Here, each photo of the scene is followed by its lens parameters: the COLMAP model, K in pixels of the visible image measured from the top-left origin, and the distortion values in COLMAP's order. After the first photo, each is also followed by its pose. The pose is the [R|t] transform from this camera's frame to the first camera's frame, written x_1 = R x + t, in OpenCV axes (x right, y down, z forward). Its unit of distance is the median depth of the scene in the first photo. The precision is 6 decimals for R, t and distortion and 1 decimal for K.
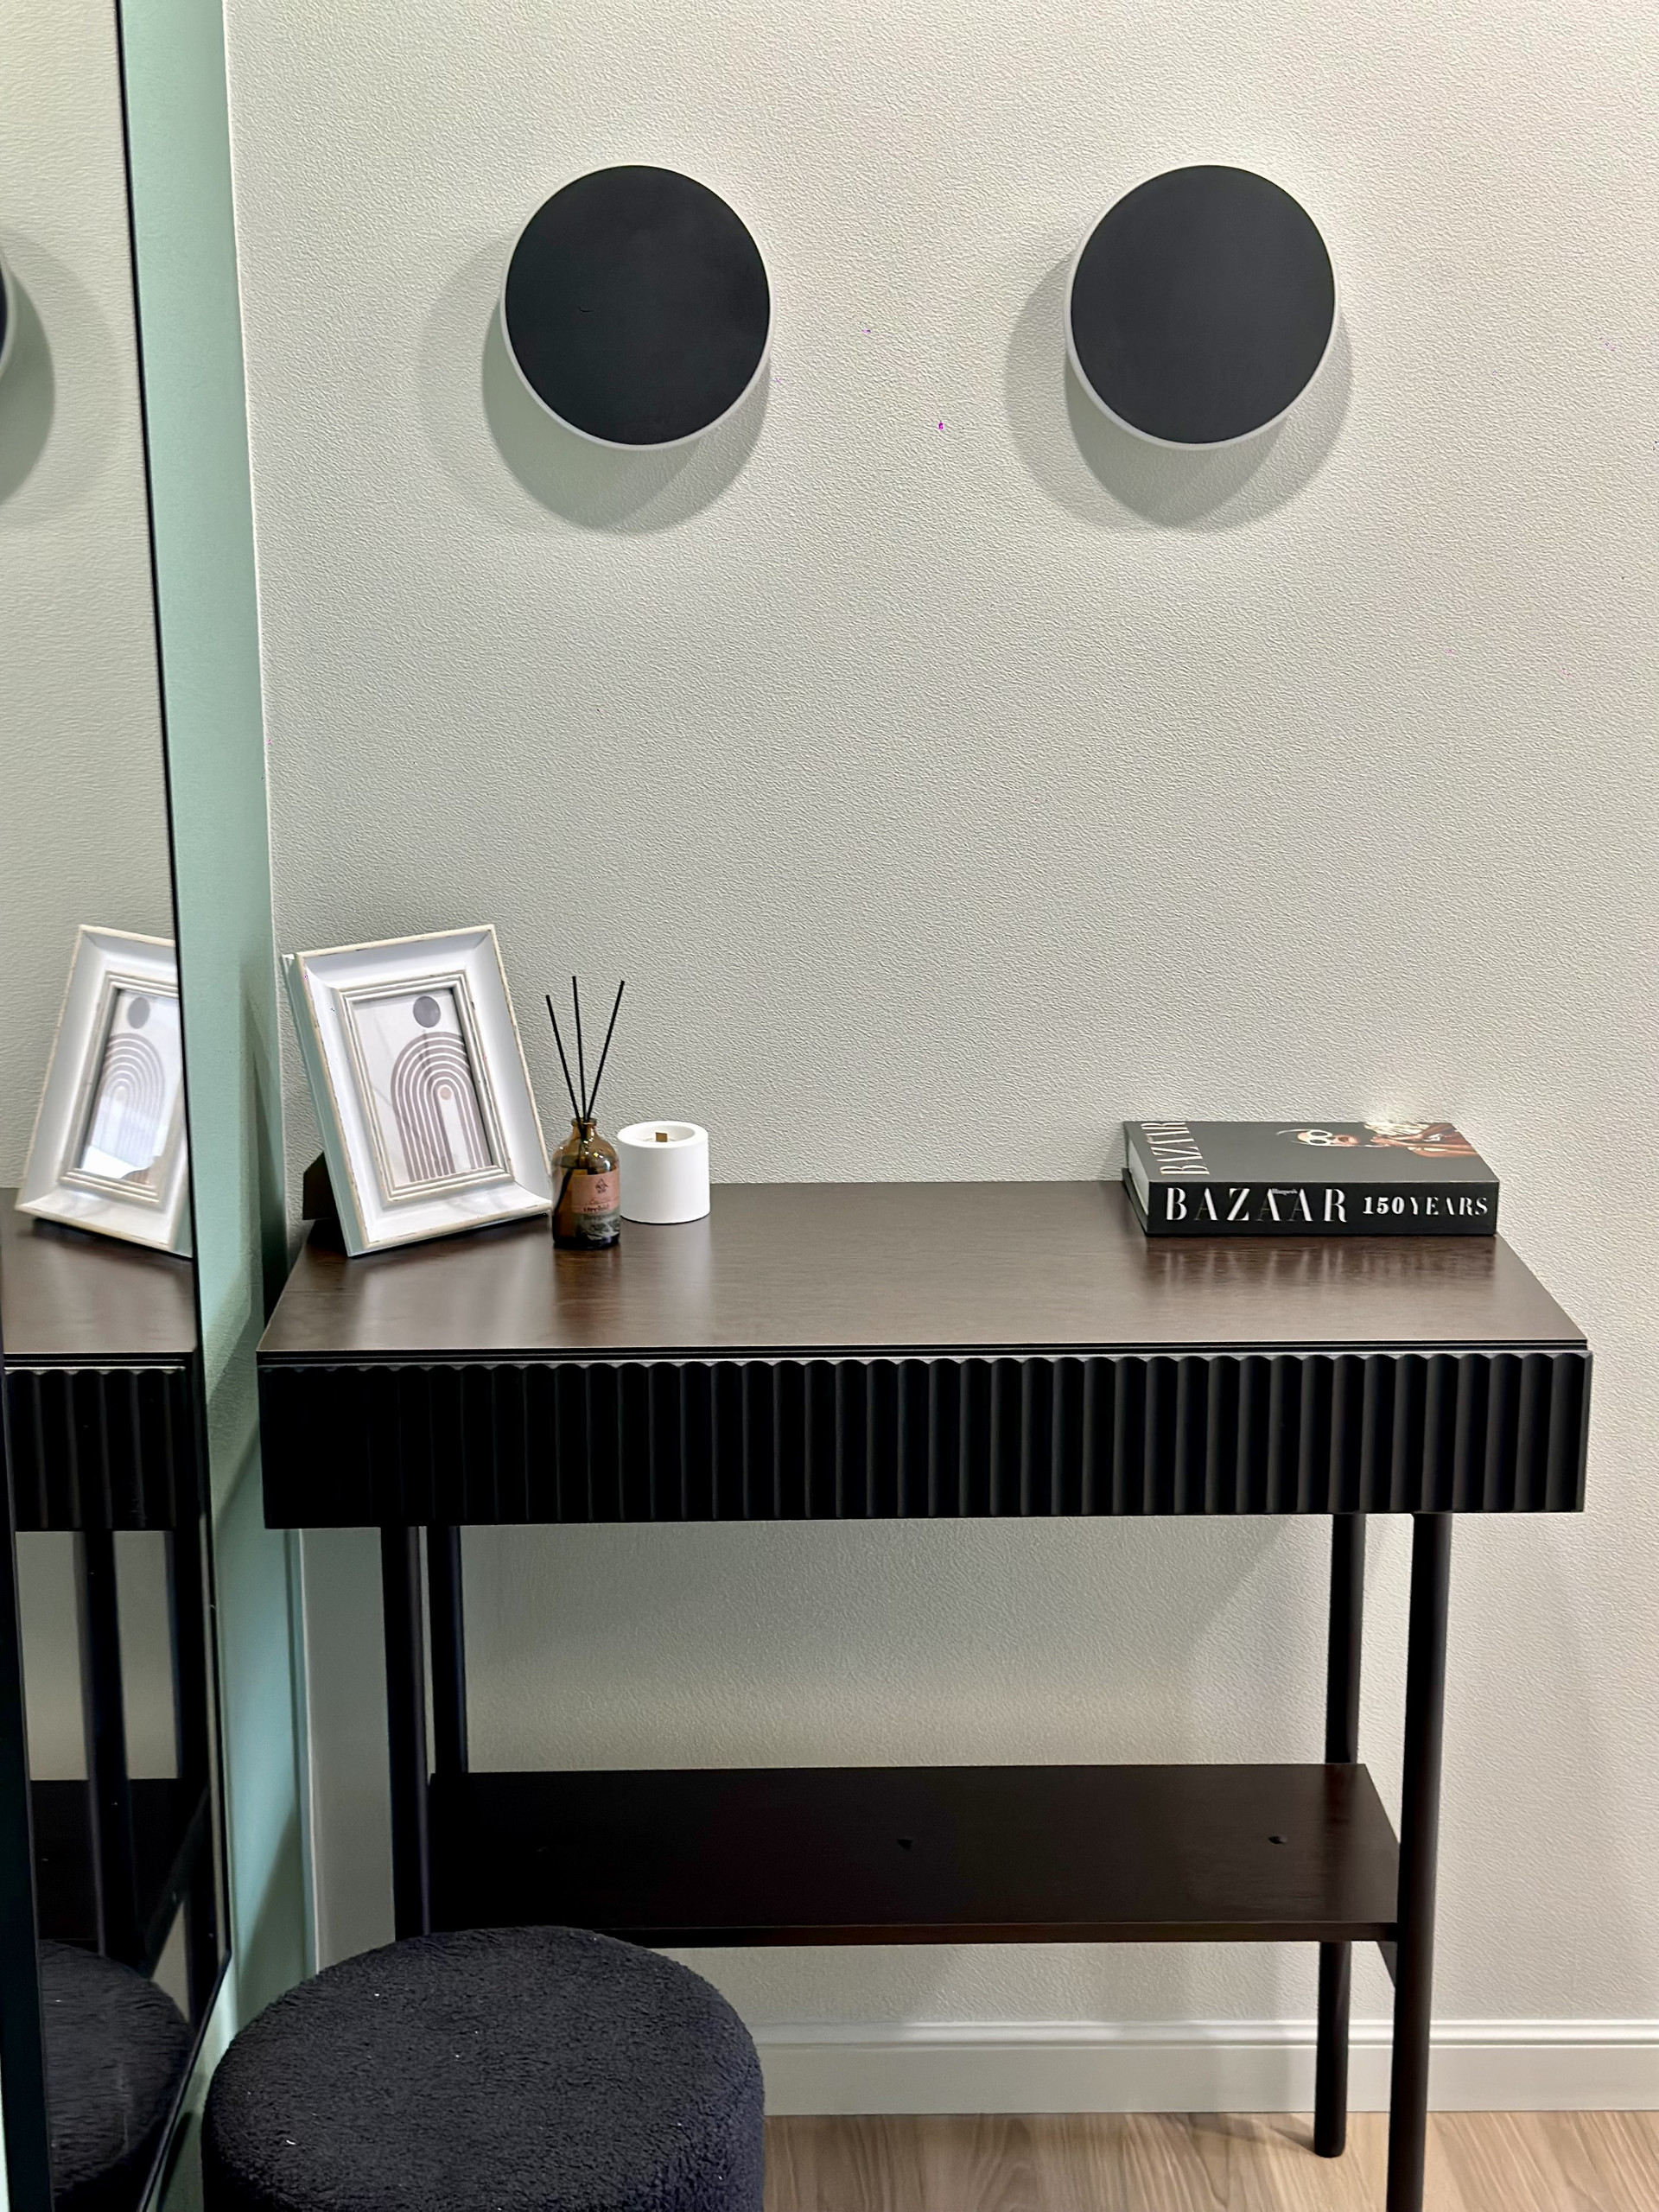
lens RADIAL K [[3089.6, 0, 834.9], [0, 3089.6, 1107.1], [0, 0, 1]] dist [0.129036, 0.000000]
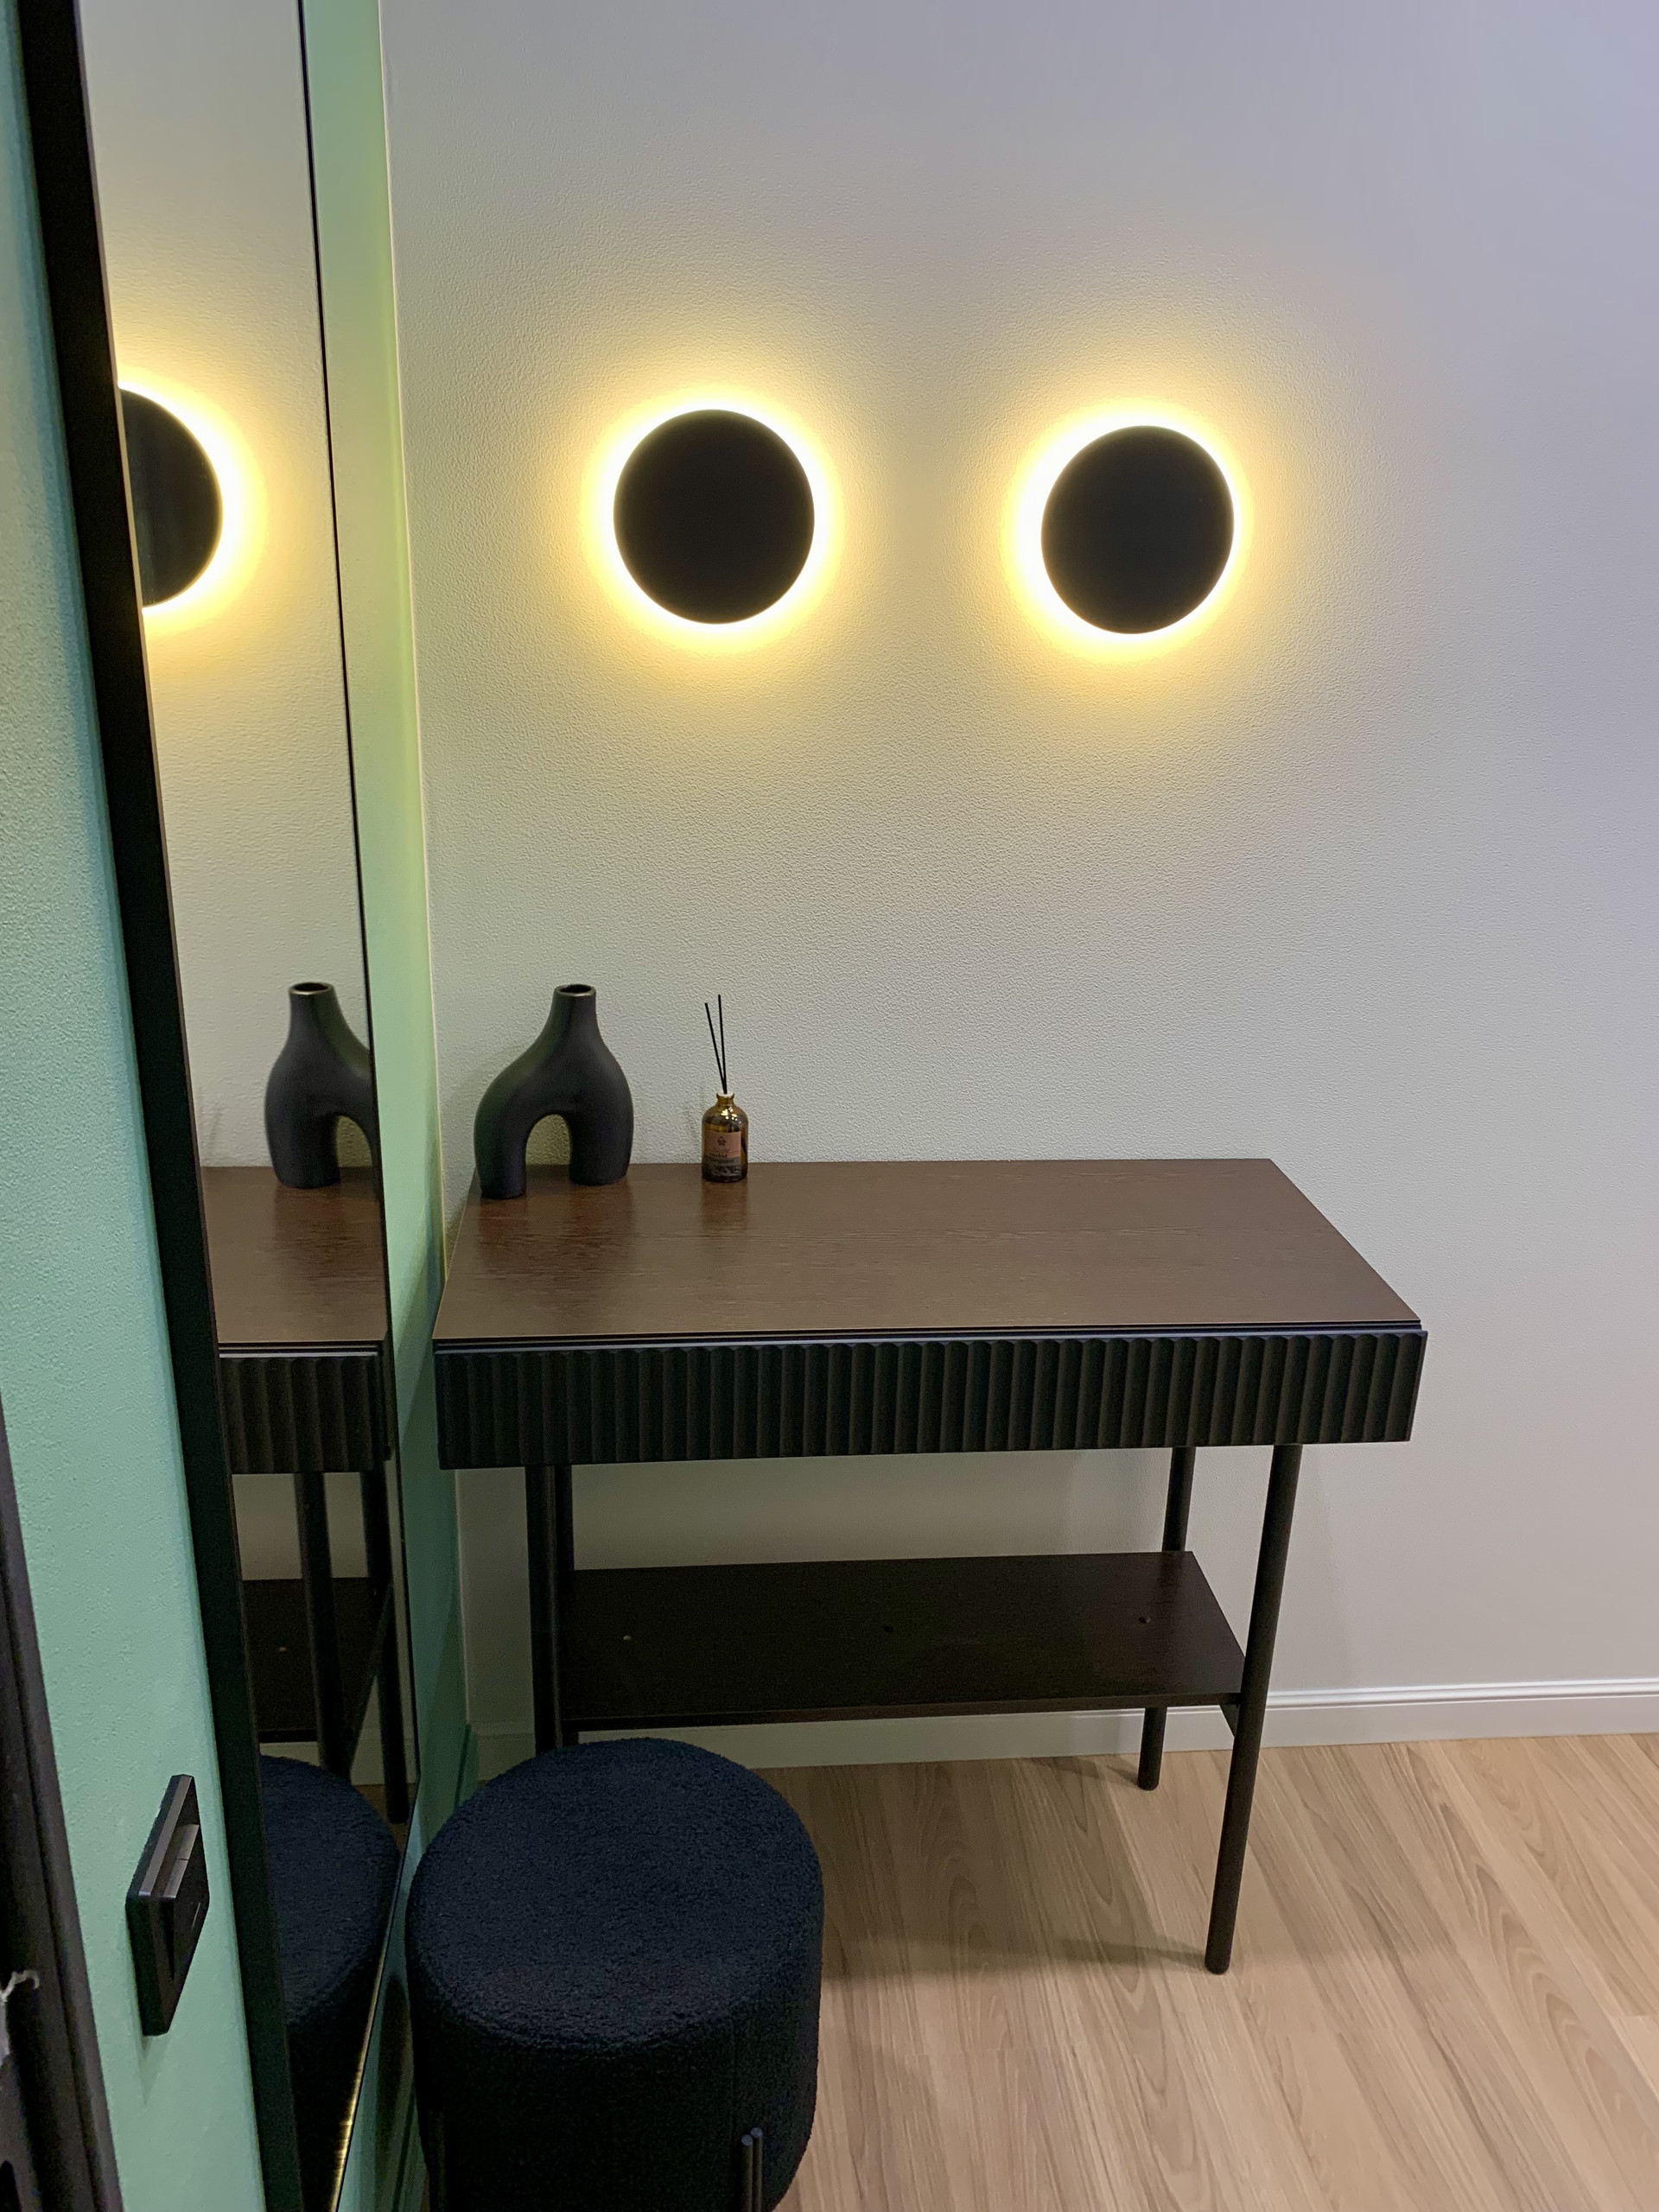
lens RADIAL K [[1713.7, 0, 834.3], [0, 1713.7, 1102.6], [0, 0, 1]] dist [0.048565, -0.041028]
pose [[0.997034, 0.002931, 0.076904, -0.066721], [-0.009978, 0.995763, 0.091409, -0.079188], [-0.076310, -0.091905, 0.992839, 0.253526]]
